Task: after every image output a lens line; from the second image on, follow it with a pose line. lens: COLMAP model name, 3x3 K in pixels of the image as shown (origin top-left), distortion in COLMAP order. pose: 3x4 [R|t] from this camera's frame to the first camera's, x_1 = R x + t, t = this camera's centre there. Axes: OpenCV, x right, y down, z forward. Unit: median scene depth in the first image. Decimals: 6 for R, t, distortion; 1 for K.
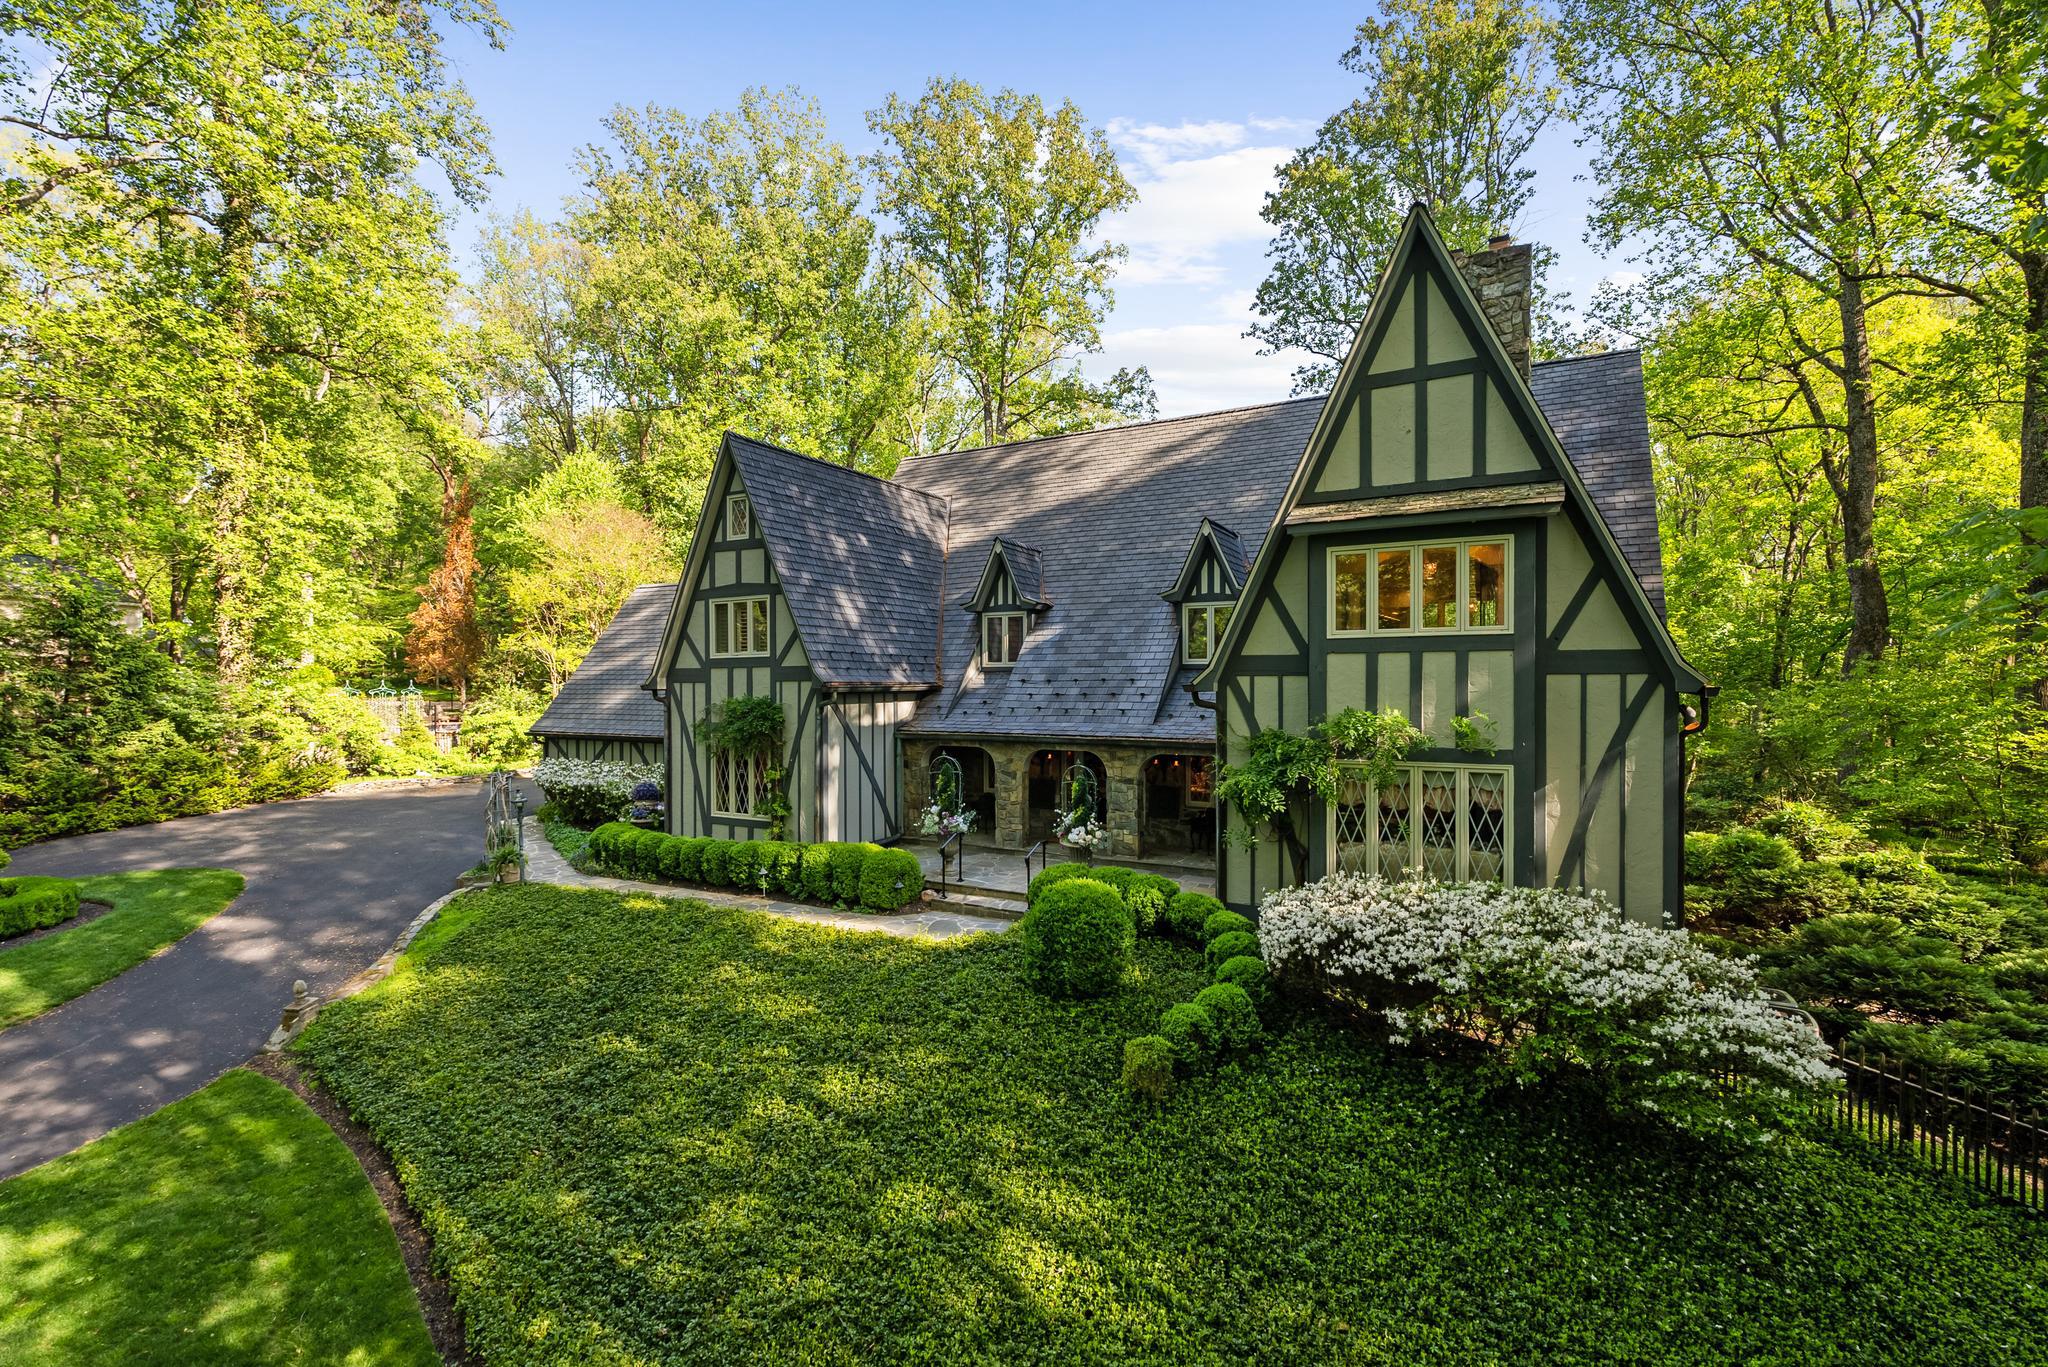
lens RADIAL K [[911.7, 0, 1024.0], [0, 911.7, 683.5], [0, 0, 1]] dist [-0.000035, 0.000093]
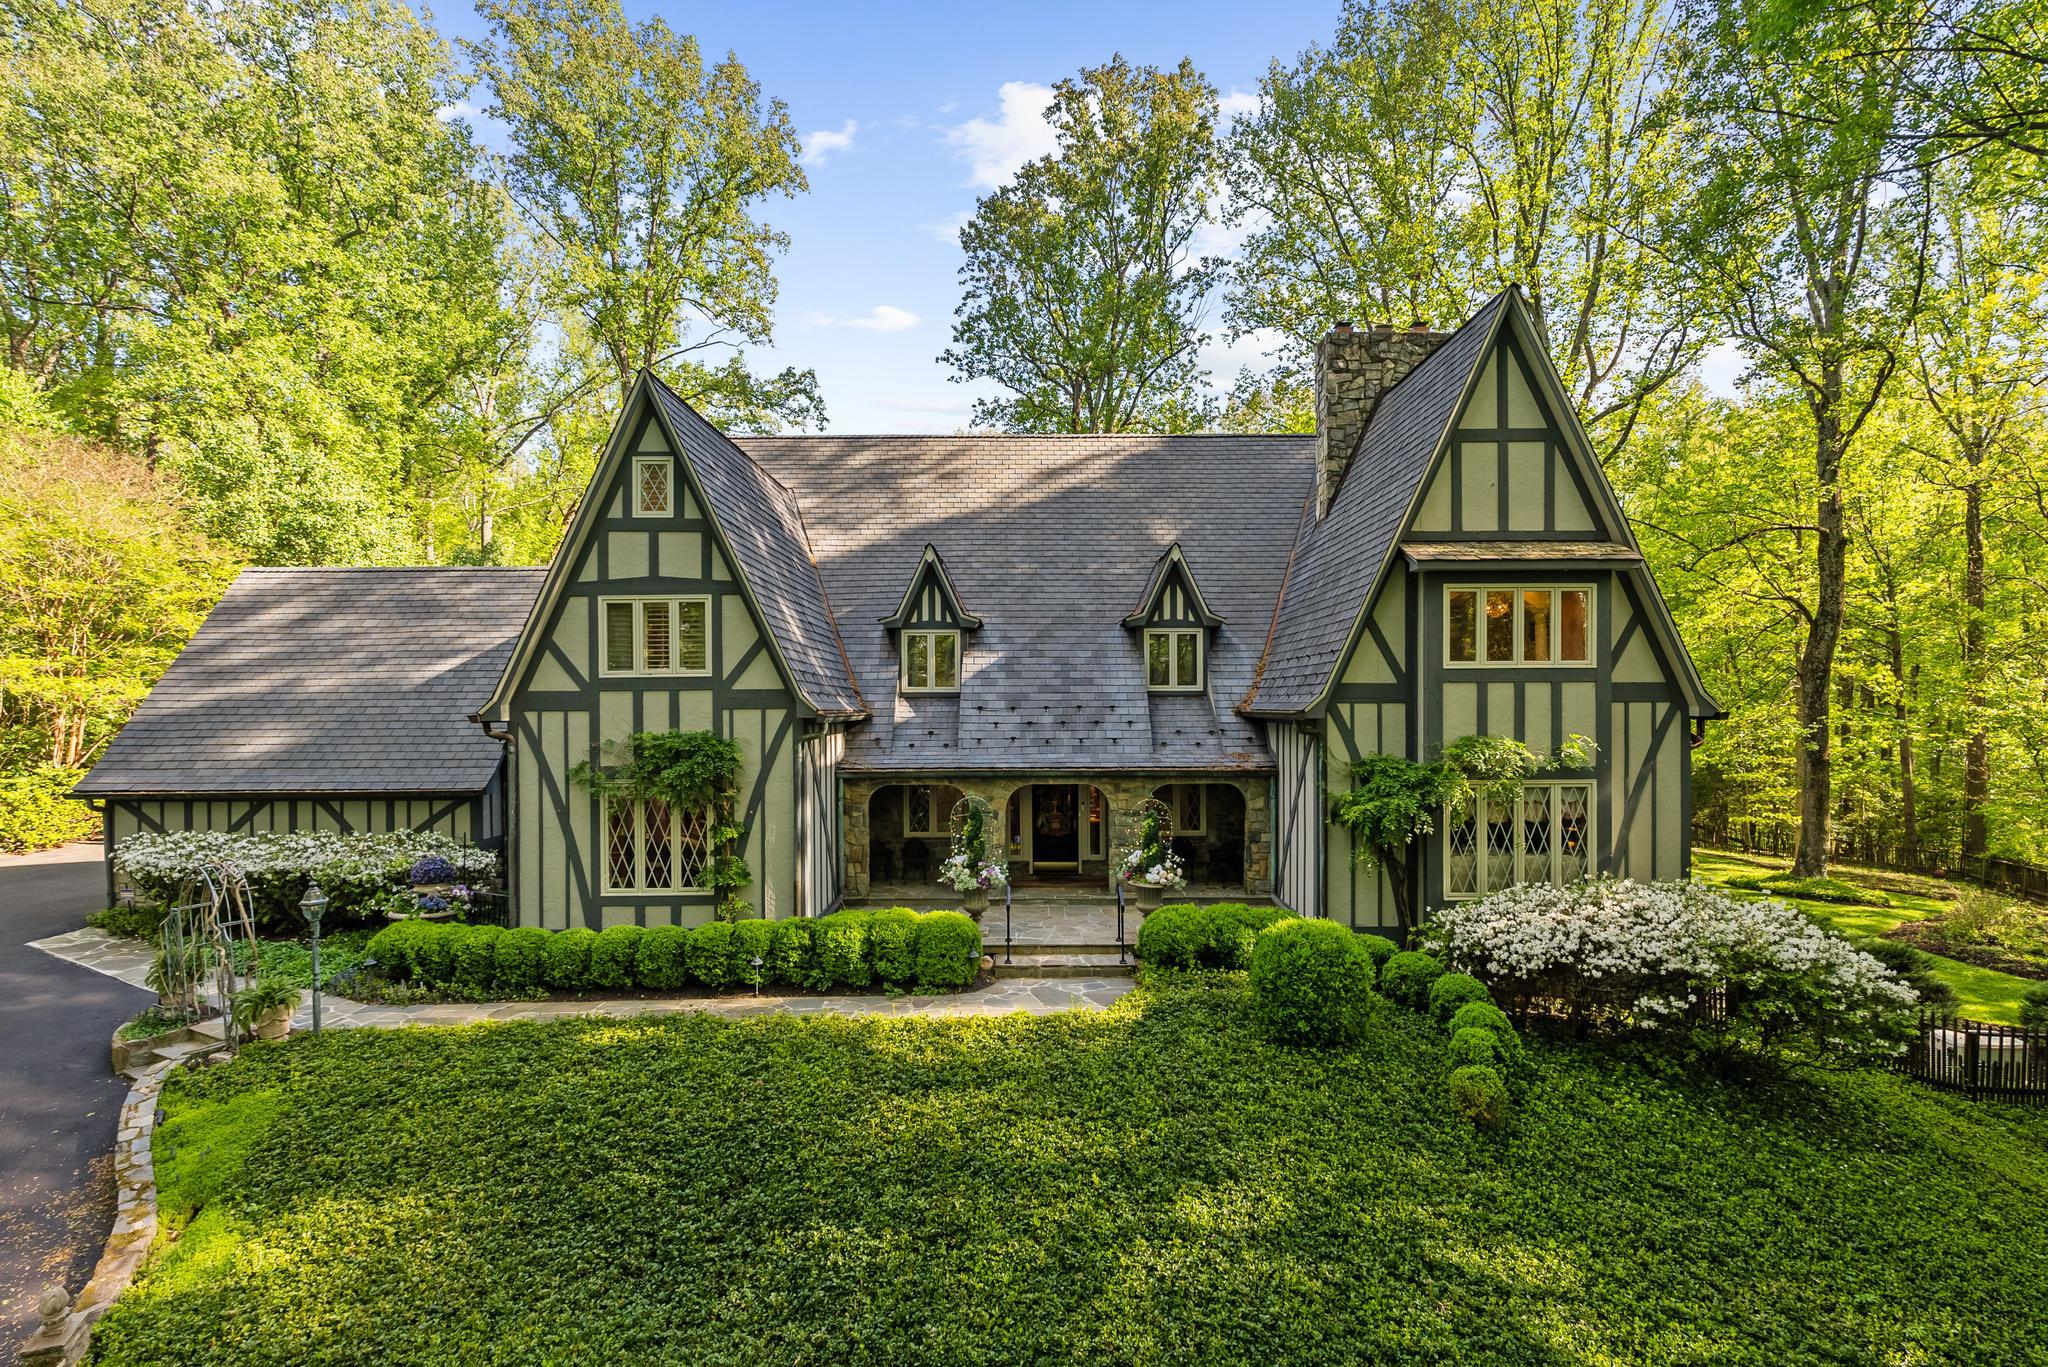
lens RADIAL K [[932.4, 0, 1028.1], [0, 932.4, 706.0], [0, 0, 1]] dist [-0.001948, -0.000010]
pose [[0.867467, -0.000027, 0.497494, -0.433510], [0.002452, 0.999988, -0.004221, -0.001209], [-0.497488, 0.004881, 0.867457, 0.198645]]
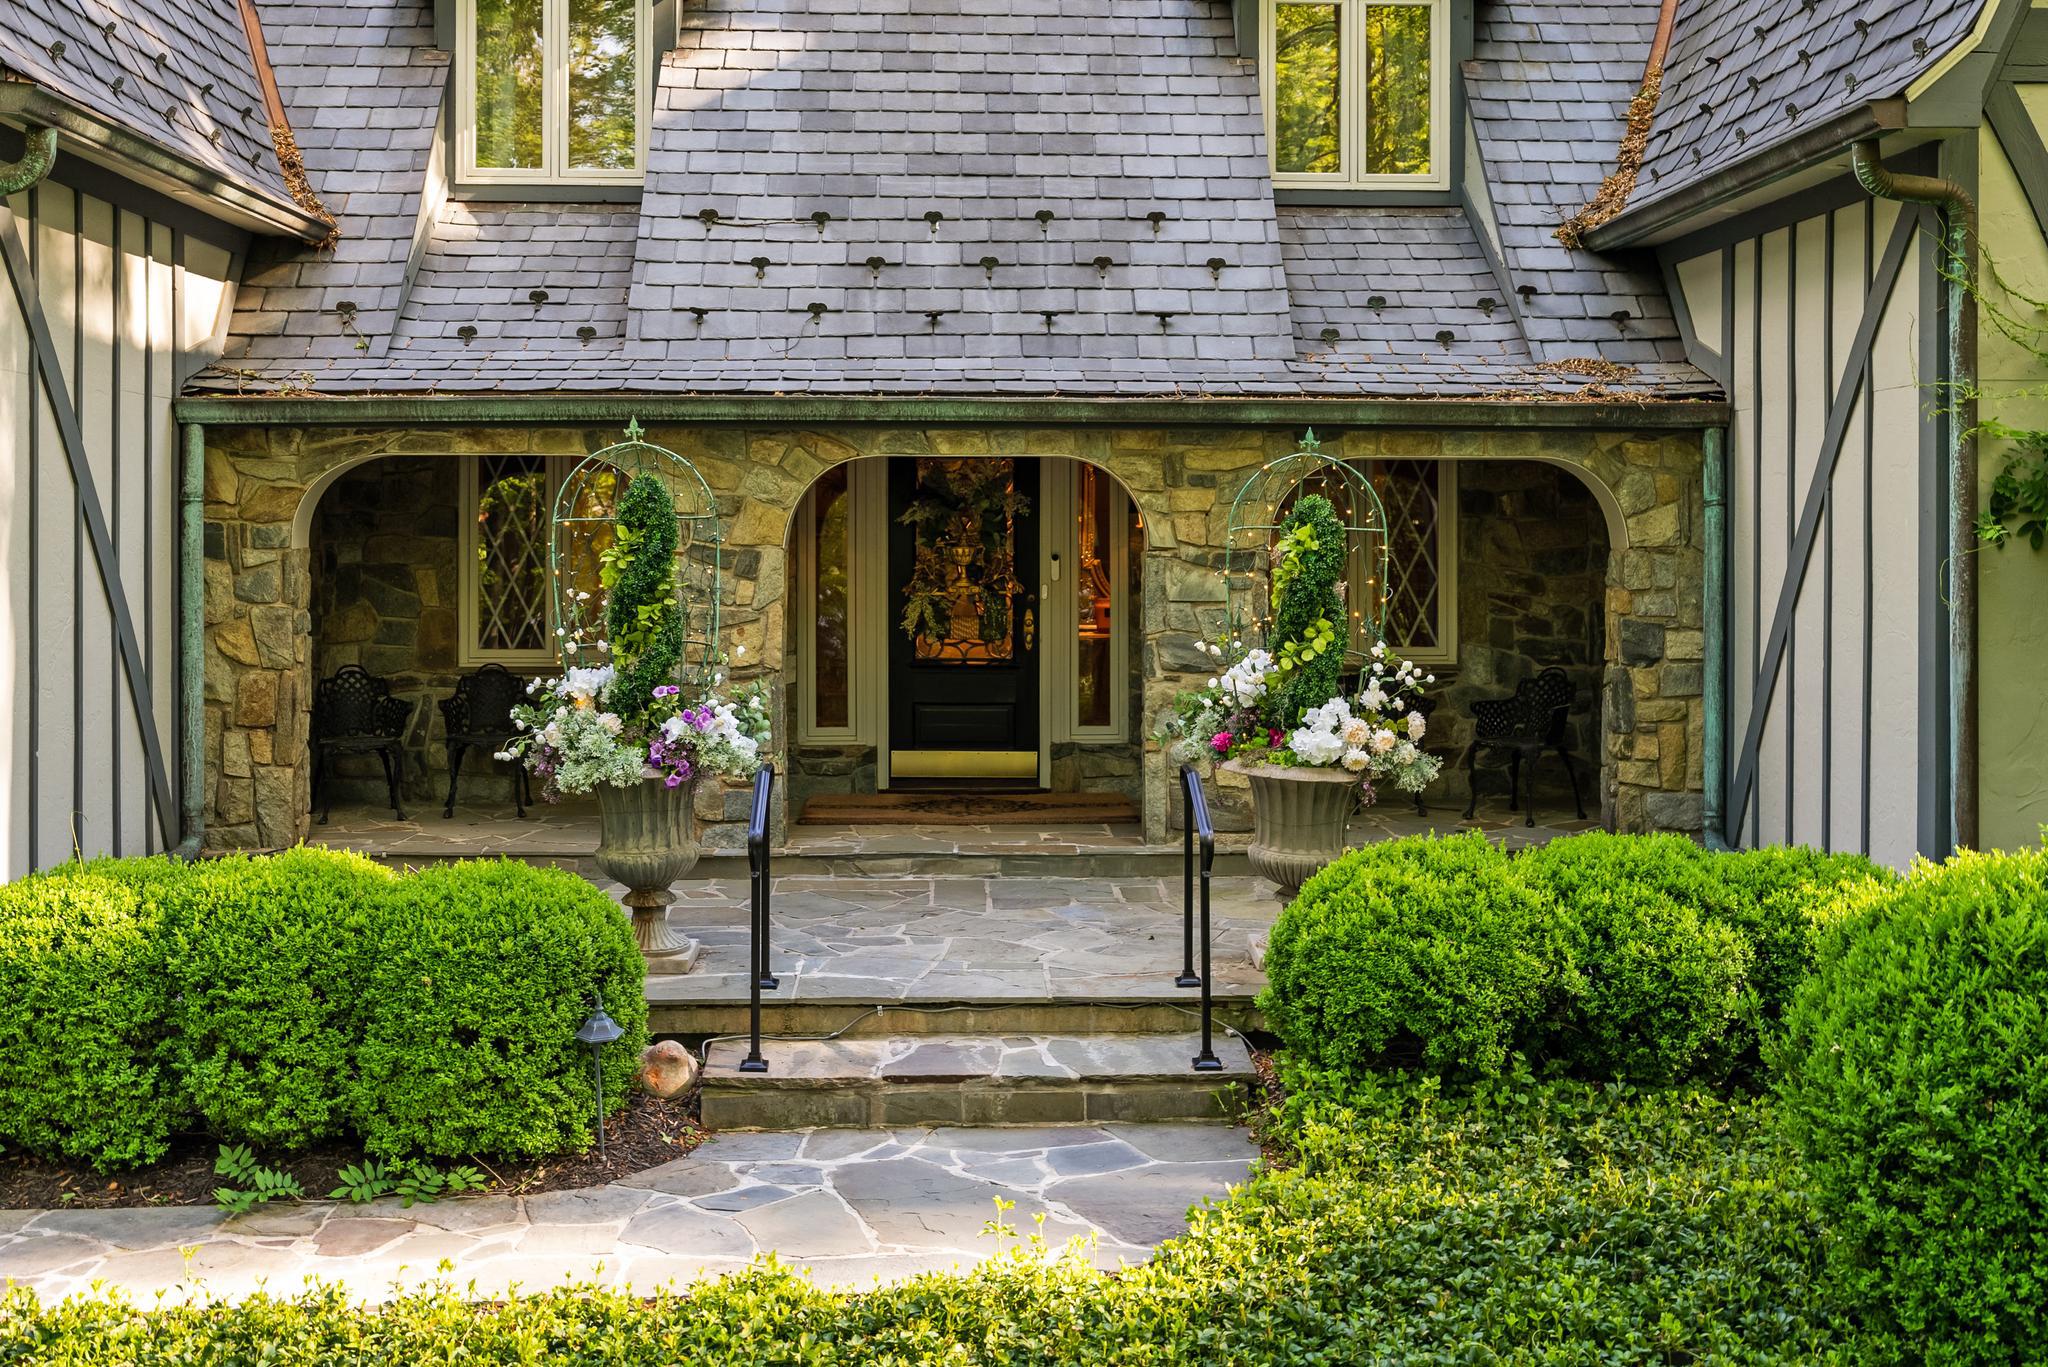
lens RADIAL K [[2075.4, 0, 1018.6], [0, 2075.4, 513.2], [0, 0, 1]] dist [0.003264, -0.004391]
pose [[0.847613, 0.011566, 0.530490, -0.252602], [-0.003242, 0.999857, -0.016618, 0.096859], [-0.530606, 0.012365, 0.847529, 0.472537]]
